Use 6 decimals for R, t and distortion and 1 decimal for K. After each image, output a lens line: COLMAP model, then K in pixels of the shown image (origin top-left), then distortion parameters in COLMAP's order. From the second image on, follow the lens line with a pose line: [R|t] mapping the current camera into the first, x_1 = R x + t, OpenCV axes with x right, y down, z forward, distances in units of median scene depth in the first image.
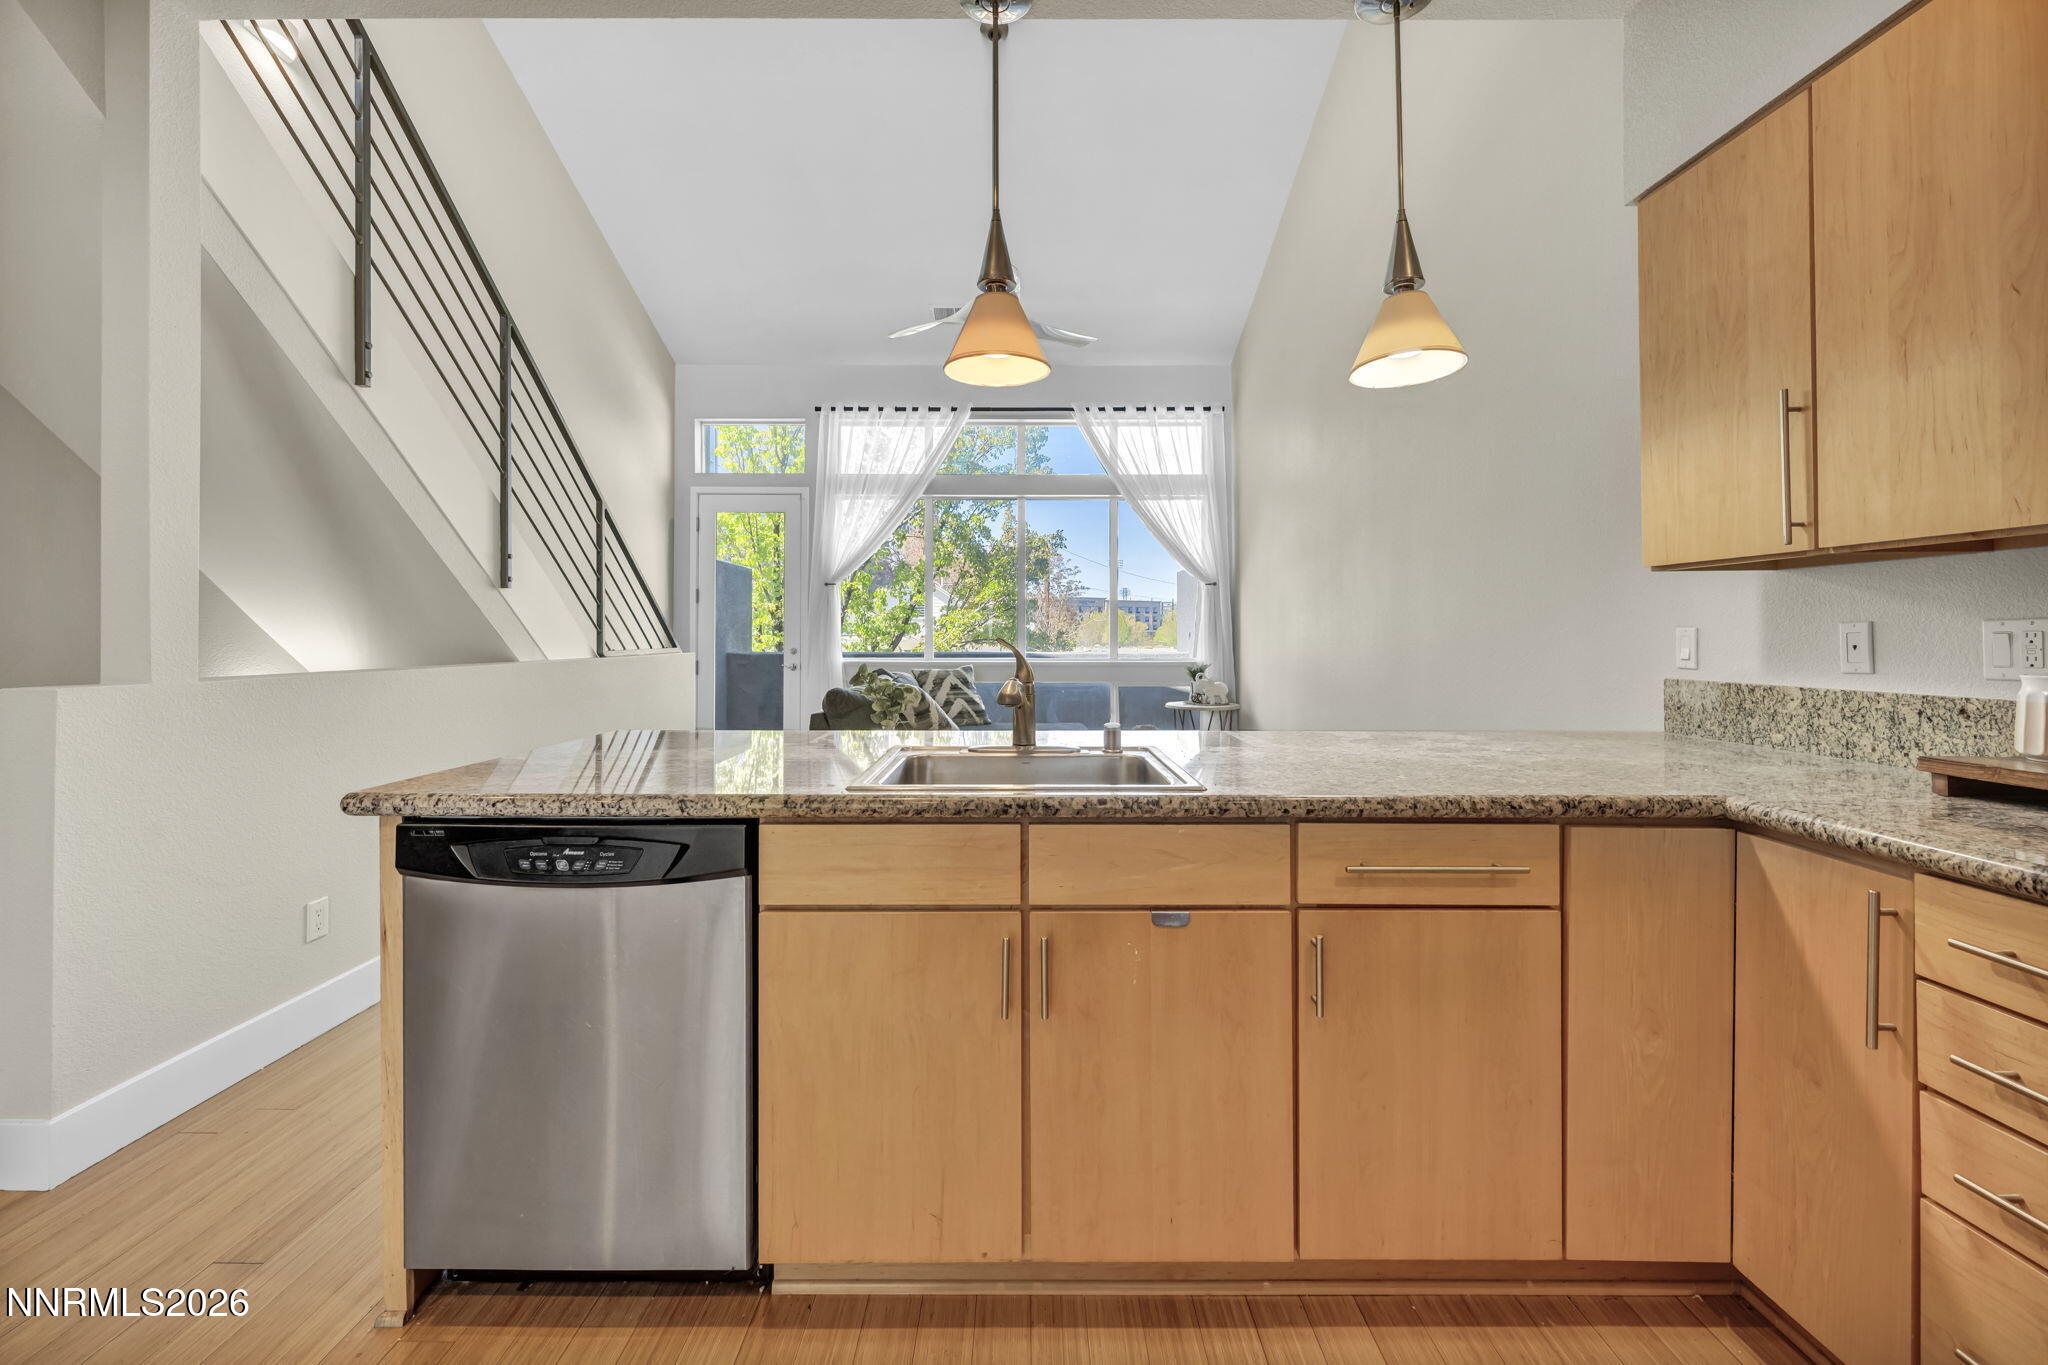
lens RADIAL K [[827.7, 0, 1024.5], [0, 827.7, 629.7], [0, 0, 1]] dist [-0.002216, -0.000059]
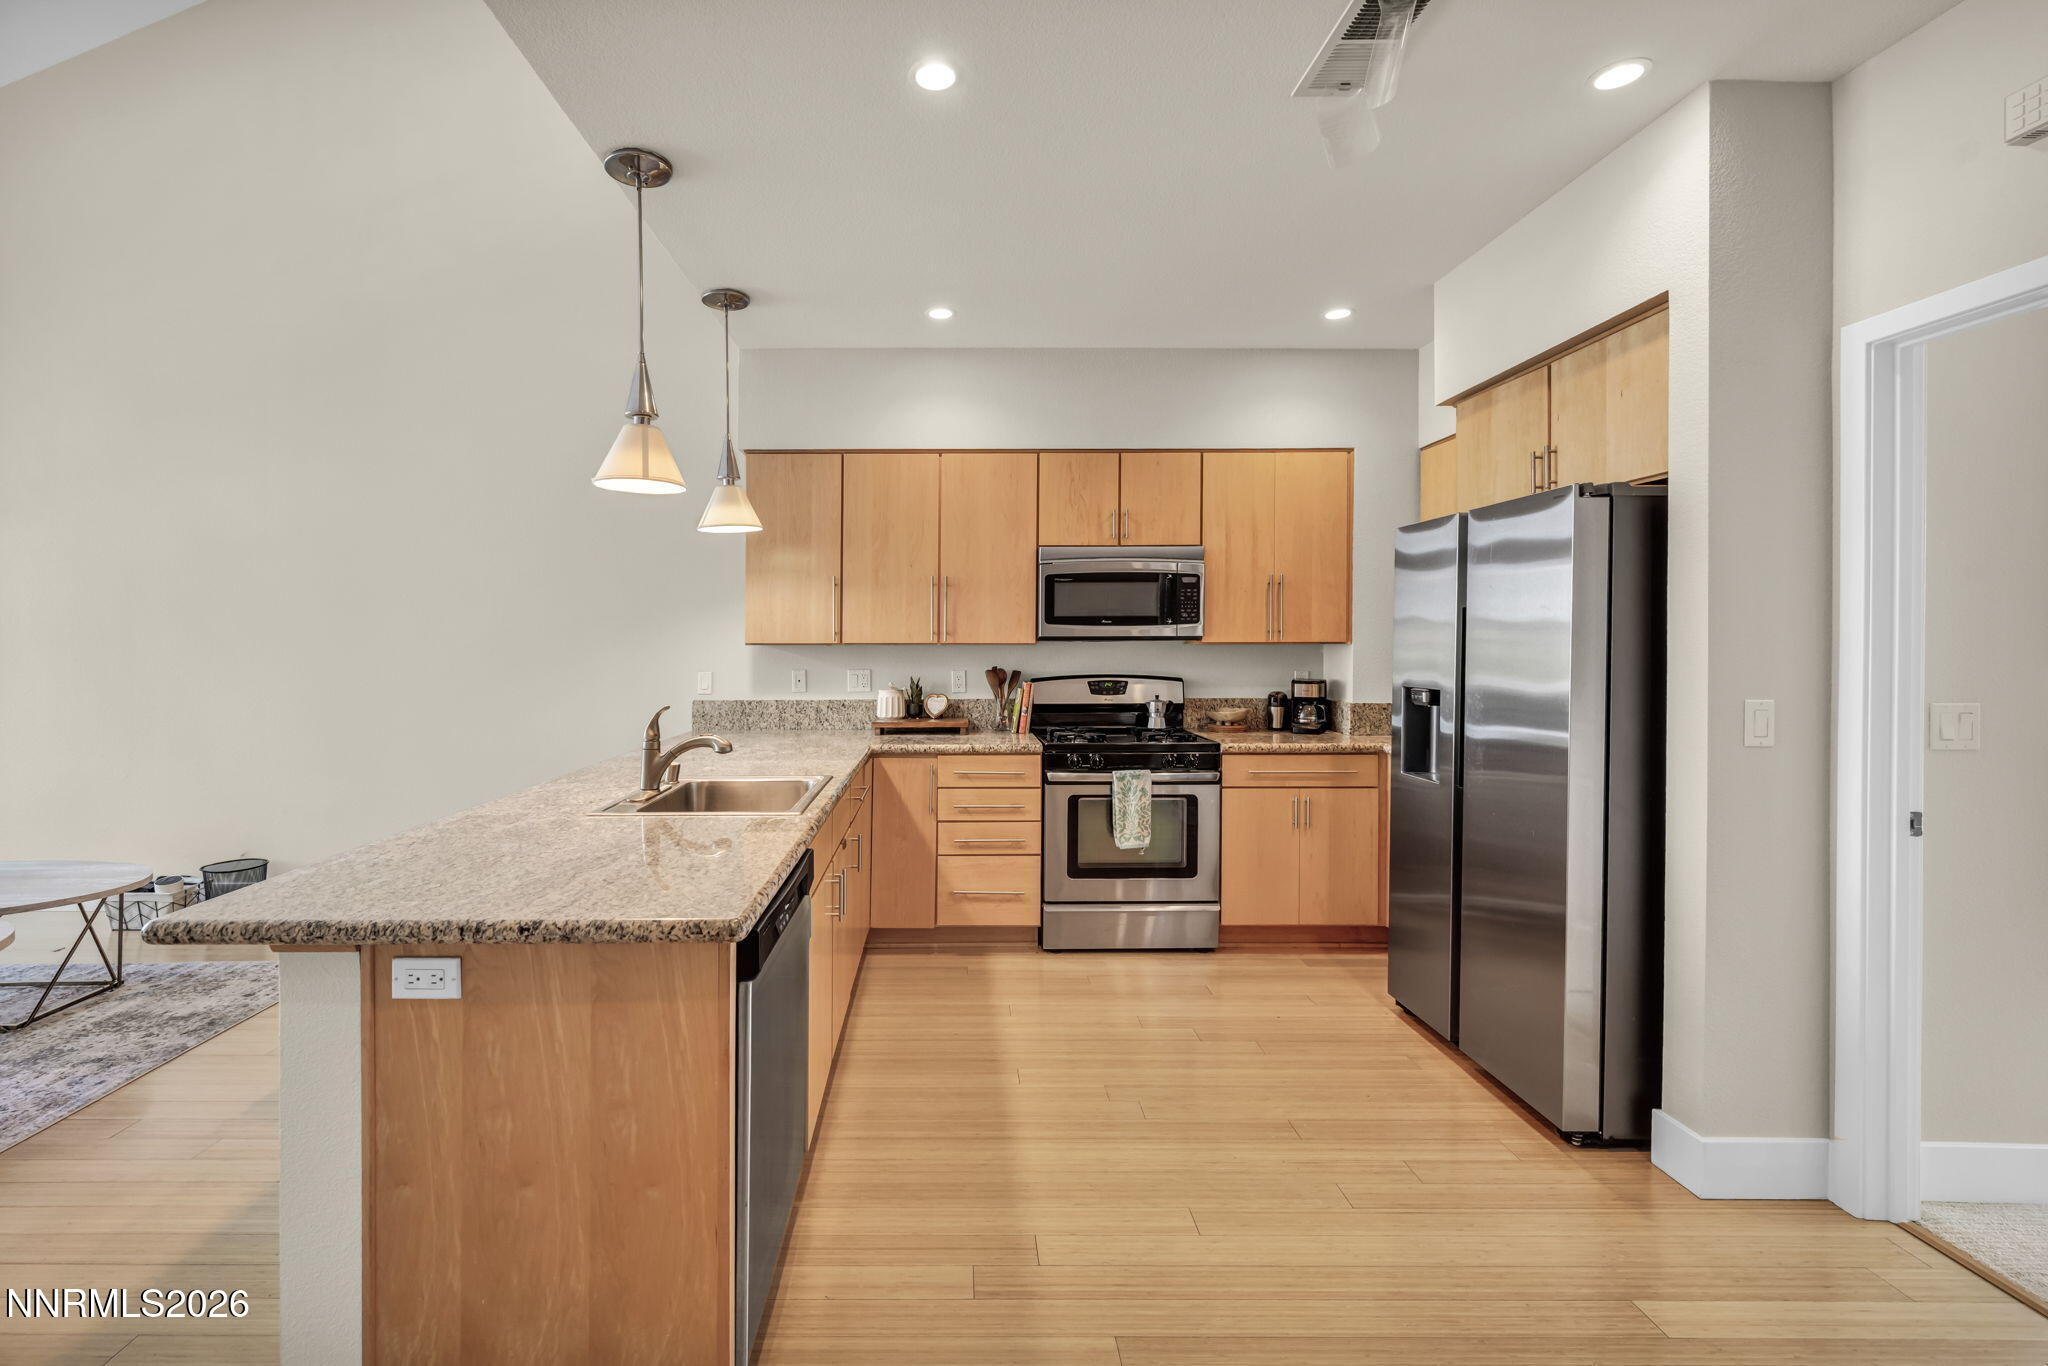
lens RADIAL K [[864.1, 0, 951.2], [0, 864.1, 642.6], [0, 0, 1]] dist [0.000263, 0.000101]
pose [[0.003570, -0.003889, 0.999986, -0.401790], [-0.004041, 0.999984, 0.003903, -0.027742], [-0.999985, -0.004054, 0.003554, 0.166419]]
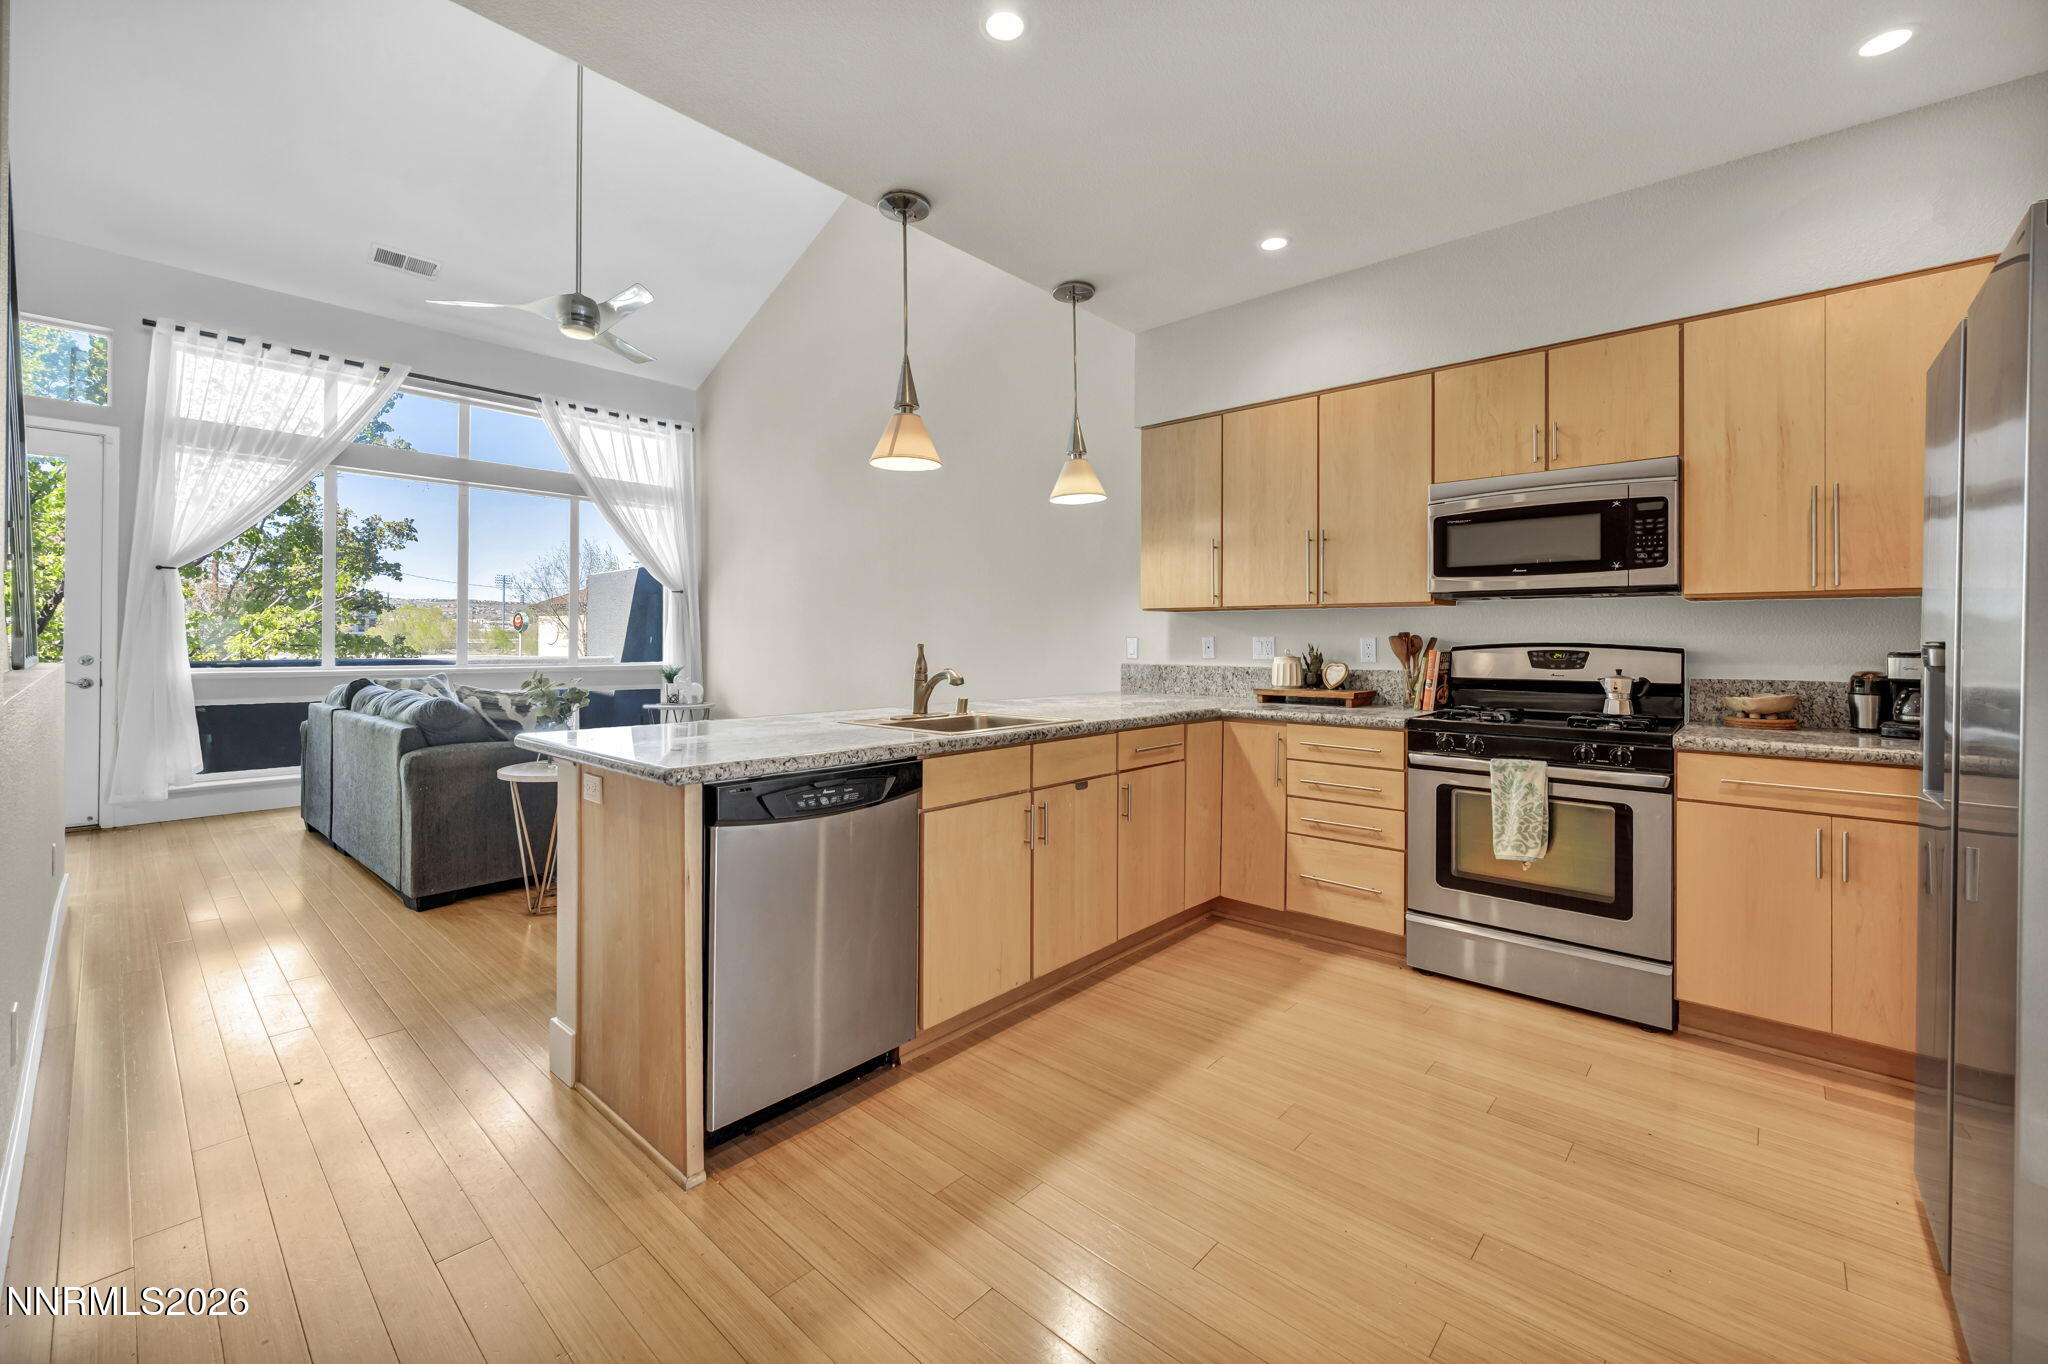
lens RADIAL K [[827.7, 0, 1025.8], [0, 827.7, 635.0], [0, 0, 1]] dist [-0.002216, -0.000059]
pose [[0.670967, 0.006818, 0.741456, -0.307438], [-0.008333, 0.999964, -0.001654, -0.001417], [-0.741440, -0.005069, 0.671000, -0.051148]]
